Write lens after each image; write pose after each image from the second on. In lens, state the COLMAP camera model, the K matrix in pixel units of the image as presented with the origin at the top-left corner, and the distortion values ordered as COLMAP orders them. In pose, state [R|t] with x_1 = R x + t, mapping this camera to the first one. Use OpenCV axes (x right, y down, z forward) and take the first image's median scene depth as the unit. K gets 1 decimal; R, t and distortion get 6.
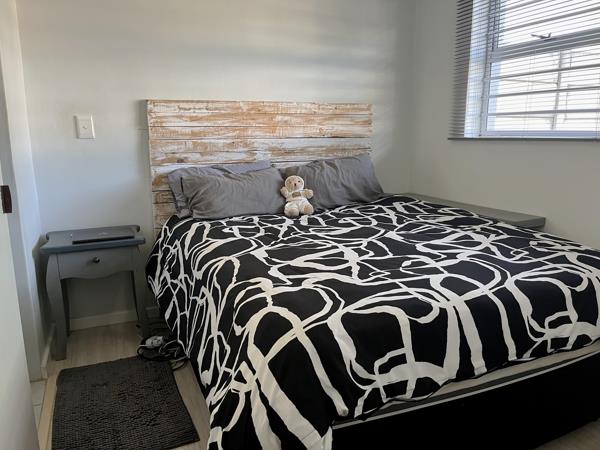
lens RADIAL K [[453.2, 0, 300.0], [0, 453.2, 225.0], [0, 0, 1]] dist [0.052376, -0.072896]
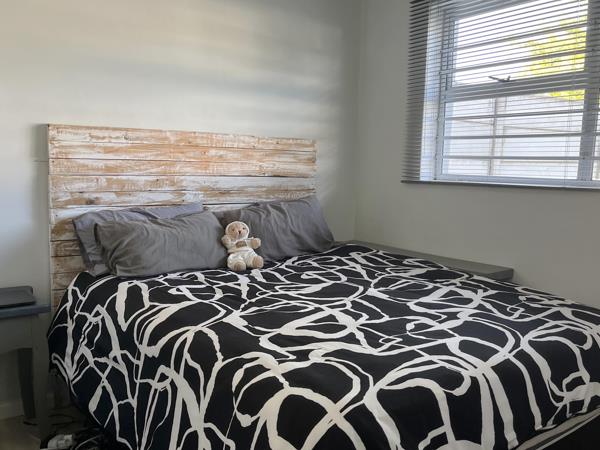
lens RADIAL K [[545.7, 0, 300.8], [0, 545.7, 234.7], [0, 0, 1]] dist [0.044971, -0.005755]
pose [[0.970758, -0.001765, 0.240053, -0.151918], [0.017897, 0.997722, -0.065040, -0.018979], [-0.239392, 0.067435, 0.968578, 0.001098]]
